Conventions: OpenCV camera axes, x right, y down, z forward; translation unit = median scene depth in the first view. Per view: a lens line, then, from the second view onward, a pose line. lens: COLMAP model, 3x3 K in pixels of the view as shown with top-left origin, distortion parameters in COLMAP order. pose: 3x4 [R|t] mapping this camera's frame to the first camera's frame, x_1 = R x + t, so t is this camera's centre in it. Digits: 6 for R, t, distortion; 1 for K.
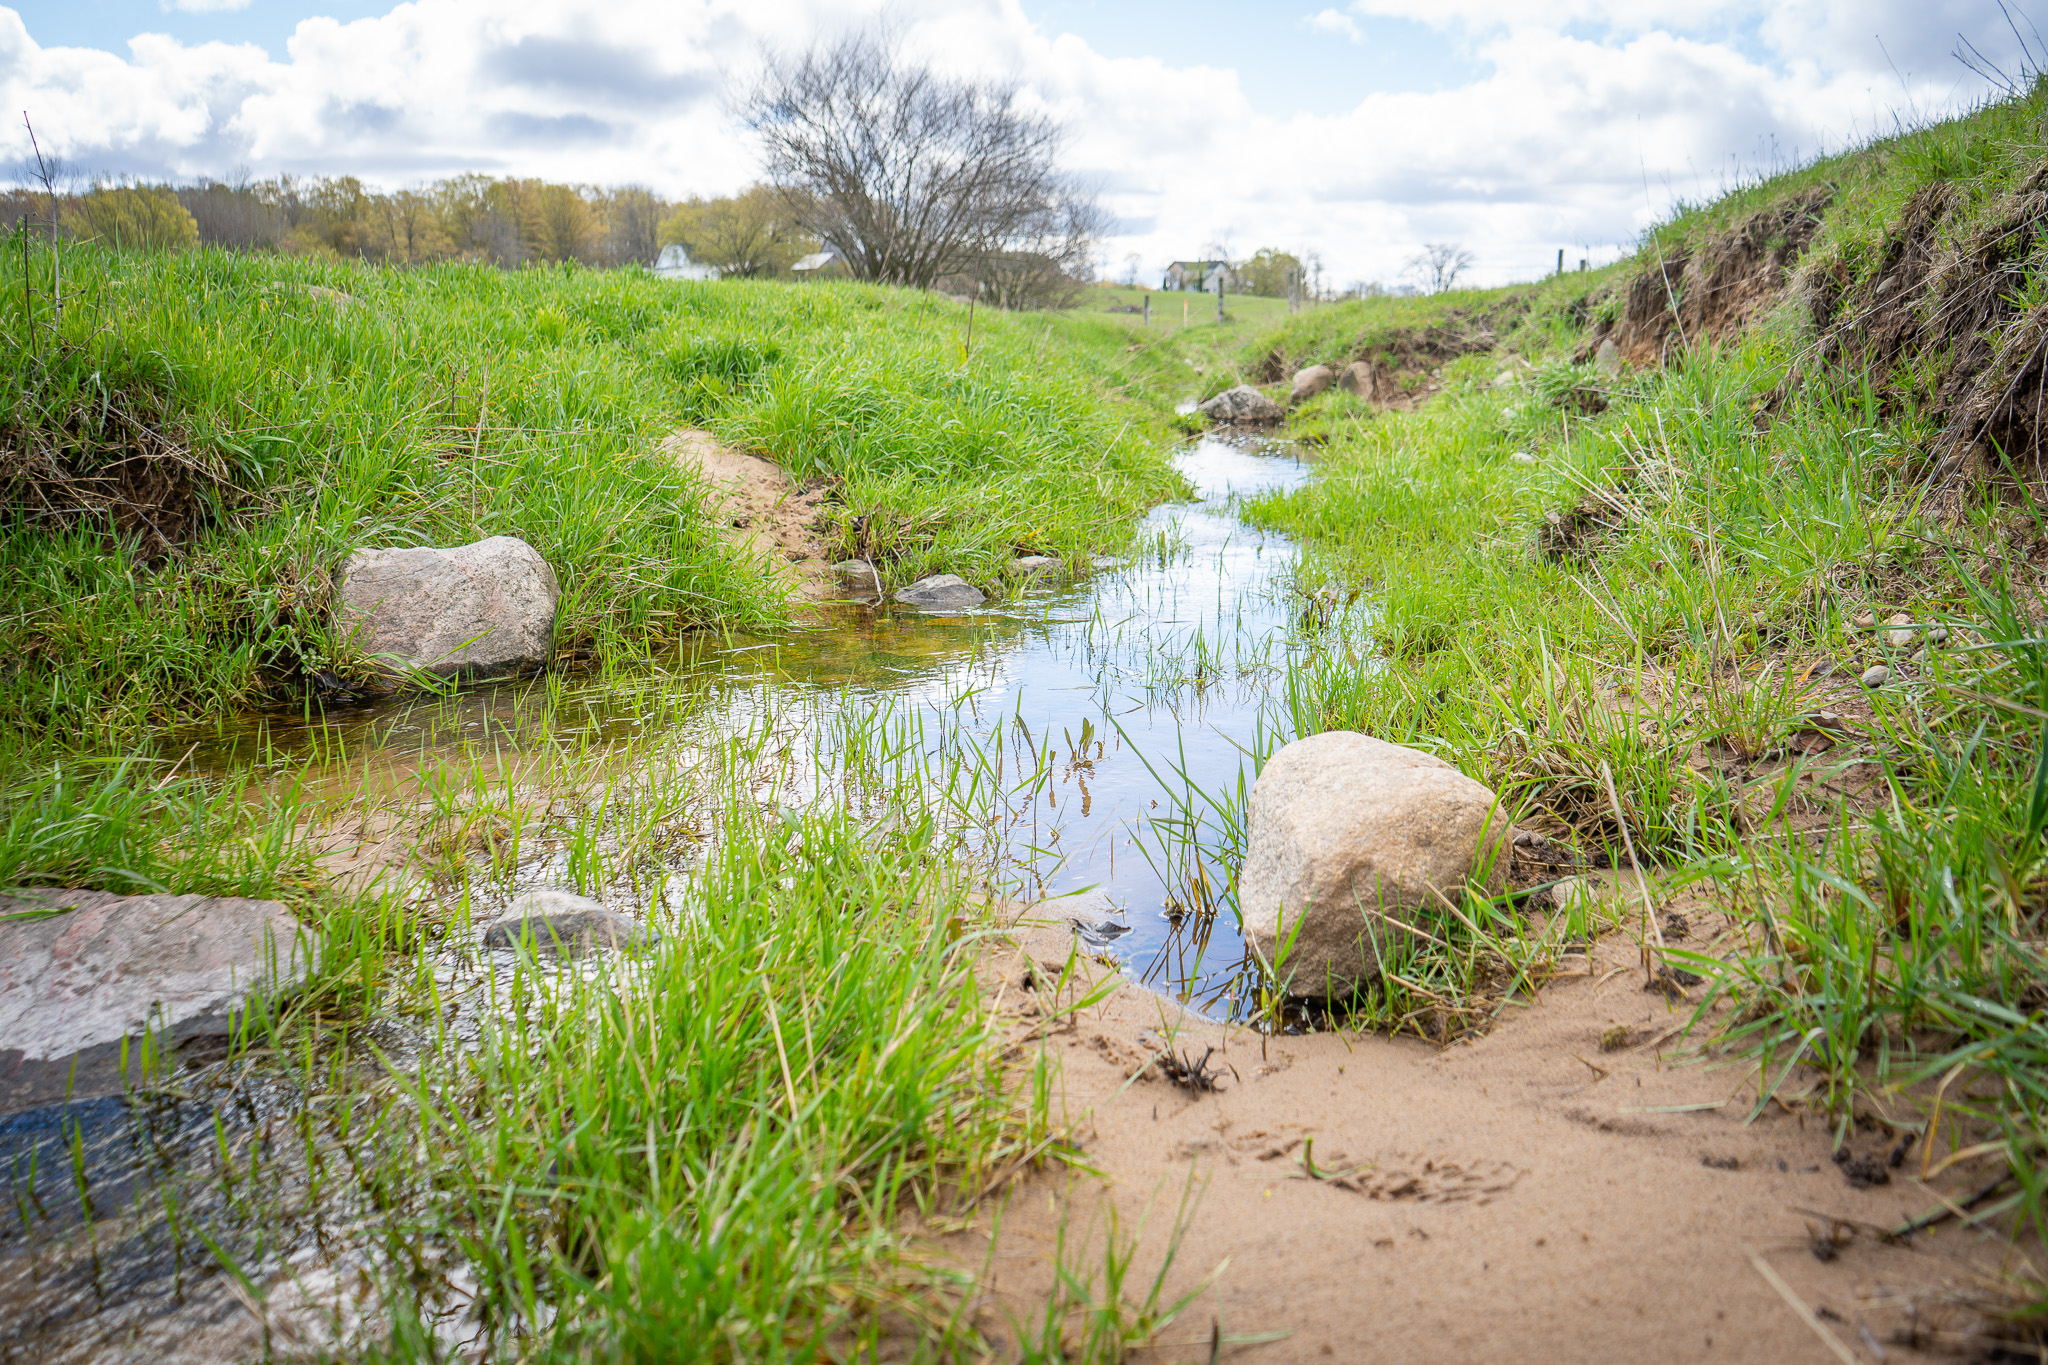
lens RADIAL K [[1688.3, 0, 1032.5], [0, 1688.3, 682.7], [0, 0, 1]] dist [-0.084504, 0.067129]
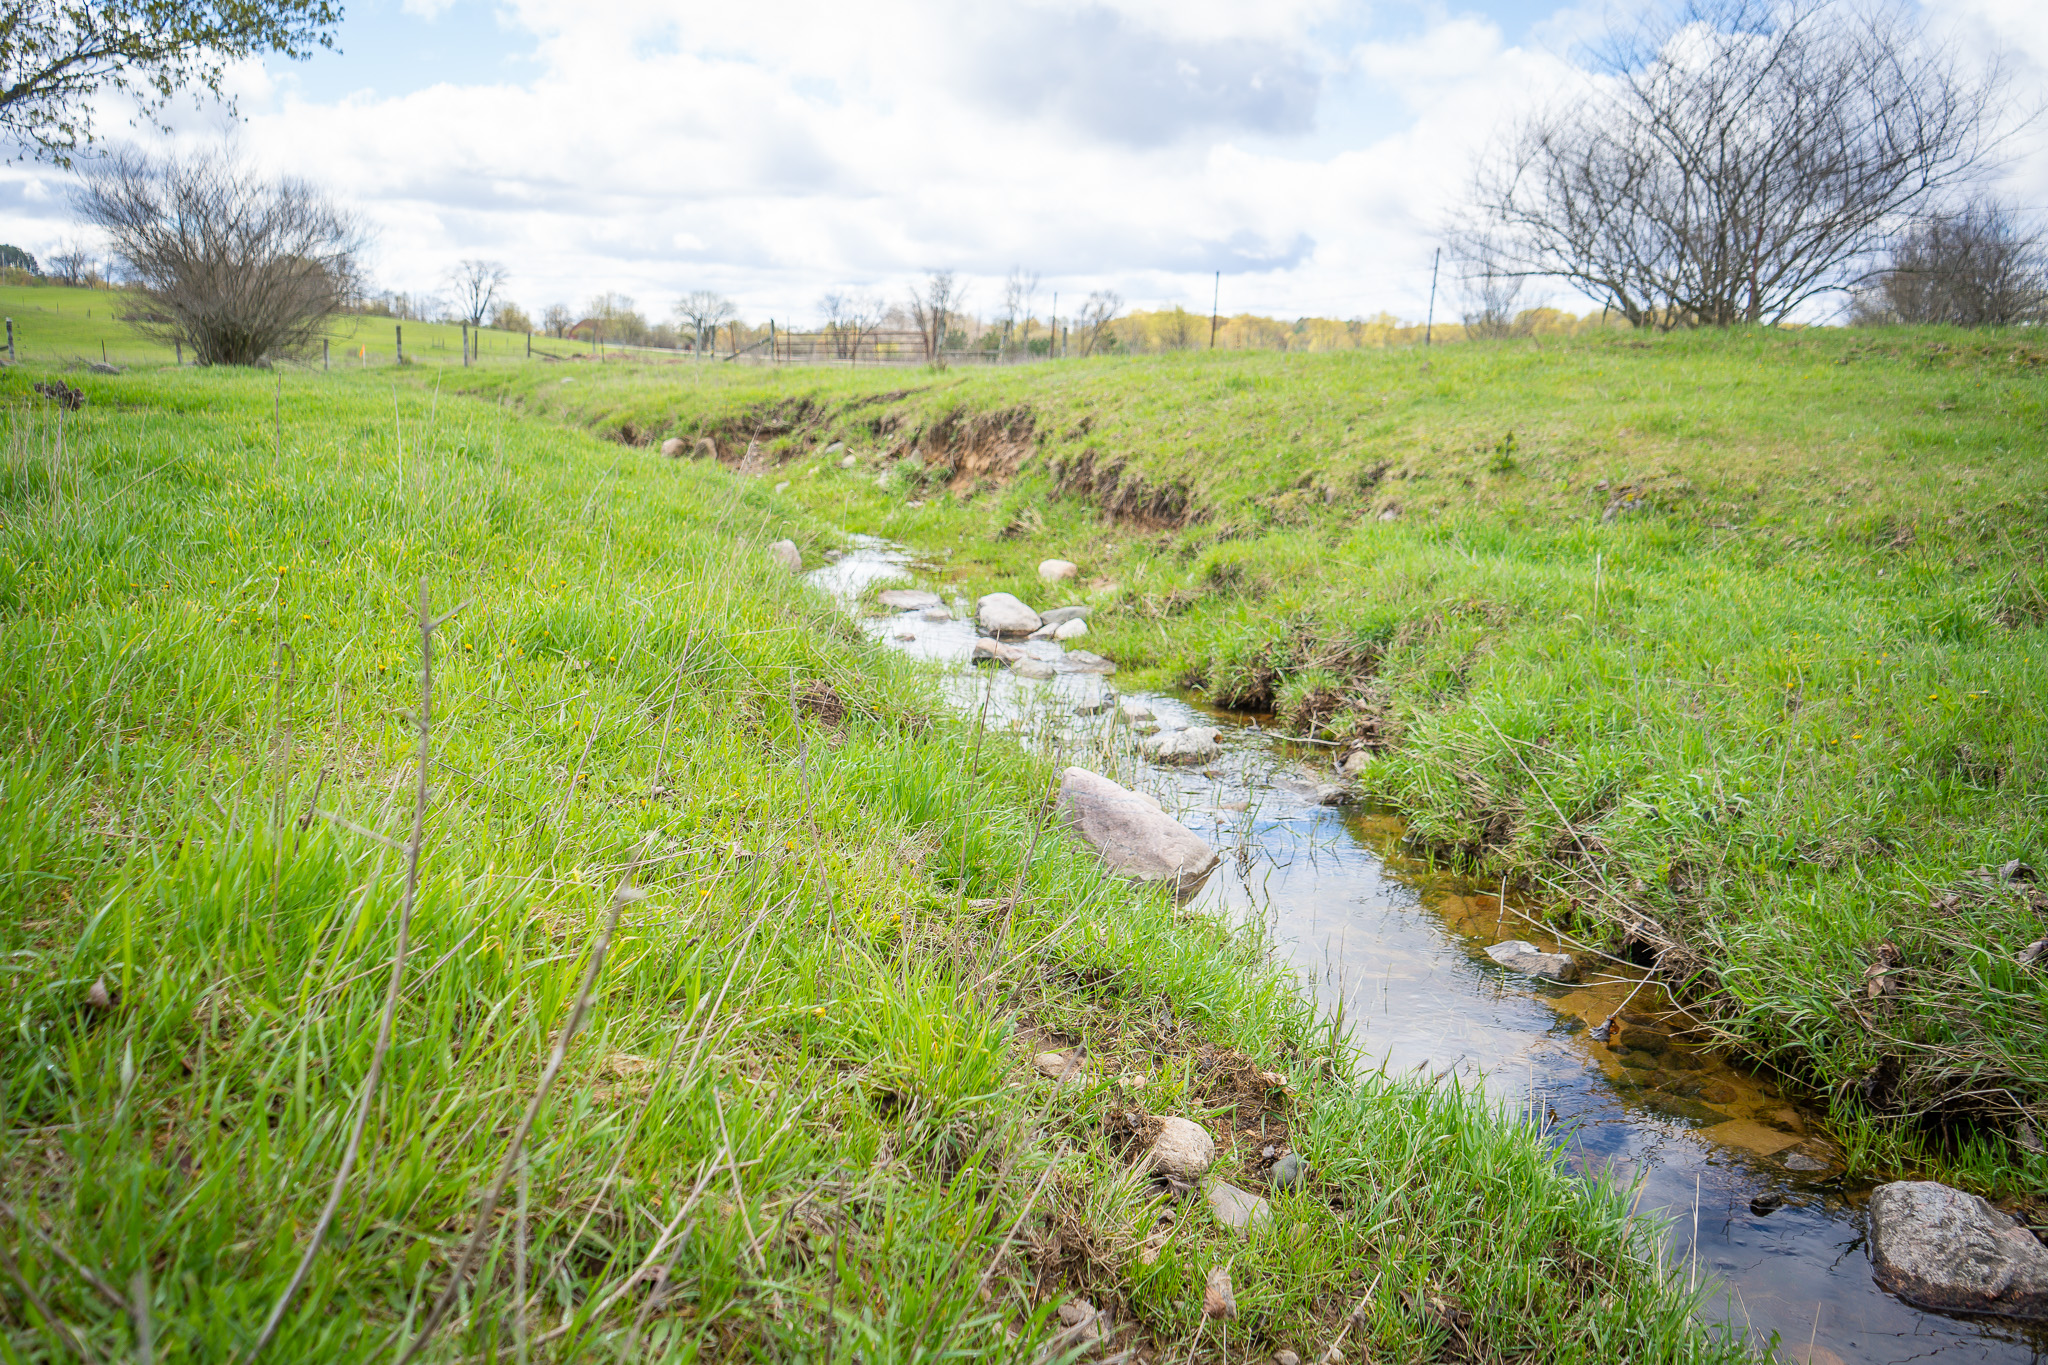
lens RADIAL K [[1688.3, 0, 1032.5], [0, 1688.3, 682.7], [0, 0, 1]] dist [-0.084504, 0.067129]
pose [[0.847552, -0.052334, 0.528125, -0.426055], [0.056910, 0.998350, 0.007599, 0.056754], [-0.527652, 0.023614, 0.849133, -0.578036]]
